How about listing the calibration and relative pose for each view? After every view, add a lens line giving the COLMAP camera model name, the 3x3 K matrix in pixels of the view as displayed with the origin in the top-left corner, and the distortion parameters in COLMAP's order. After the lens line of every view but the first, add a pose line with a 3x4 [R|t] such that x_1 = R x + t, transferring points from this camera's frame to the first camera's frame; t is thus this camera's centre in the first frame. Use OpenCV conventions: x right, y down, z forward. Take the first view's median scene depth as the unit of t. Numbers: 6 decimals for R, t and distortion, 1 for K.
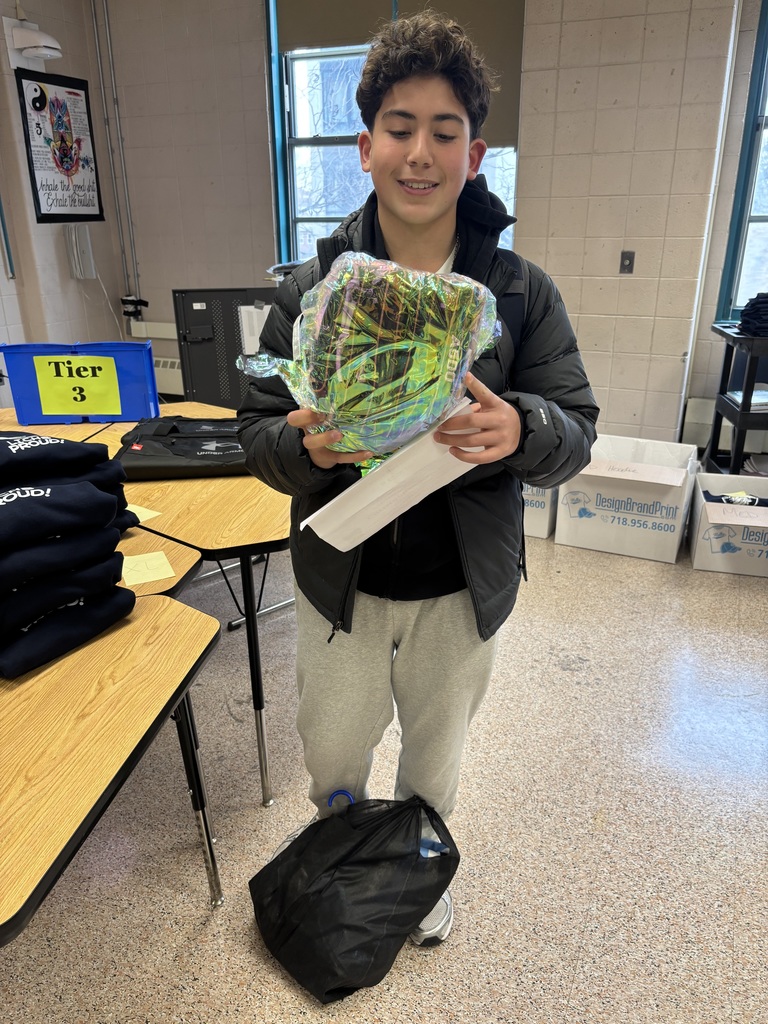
lens RADIAL K [[754.0, 0, 384.0], [0, 754.0, 512.0], [0, 0, 1]] dist [0.036673, -0.045132]
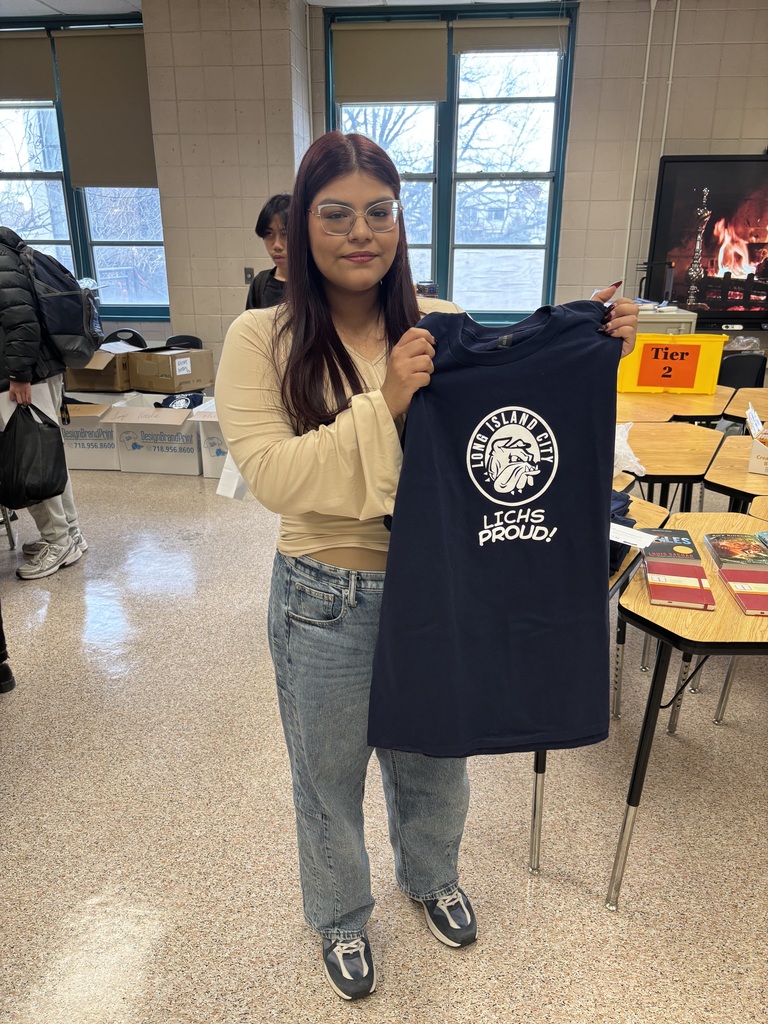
lens RADIAL K [[754.0, 0, 384.0], [0, 754.0, 512.0], [0, 0, 1]] dist [0.036673, -0.045132]
pose [[0.957370, -0.089817, 0.274547, 0.110411], [0.097306, 0.995160, -0.013749, 0.108540], [-0.271983, 0.039878, 0.961475, -0.286960]]
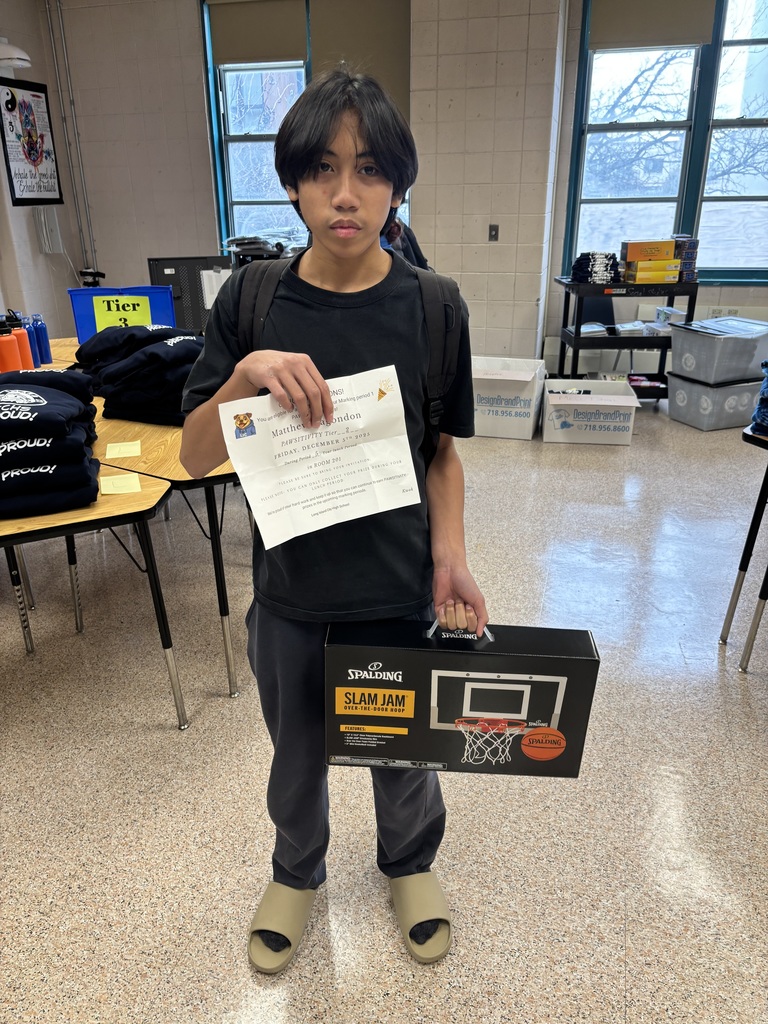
lens RADIAL K [[758.5, 0, 376.6], [0, 758.5, 508.1], [0, 0, 1]] dist [0.063297, -0.072244]
pose [[0.992291, -0.050685, 0.113092, -0.054822], [0.049463, 0.998683, 0.013590, 0.107914], [-0.113632, -0.007891, 0.993492, -0.275205]]
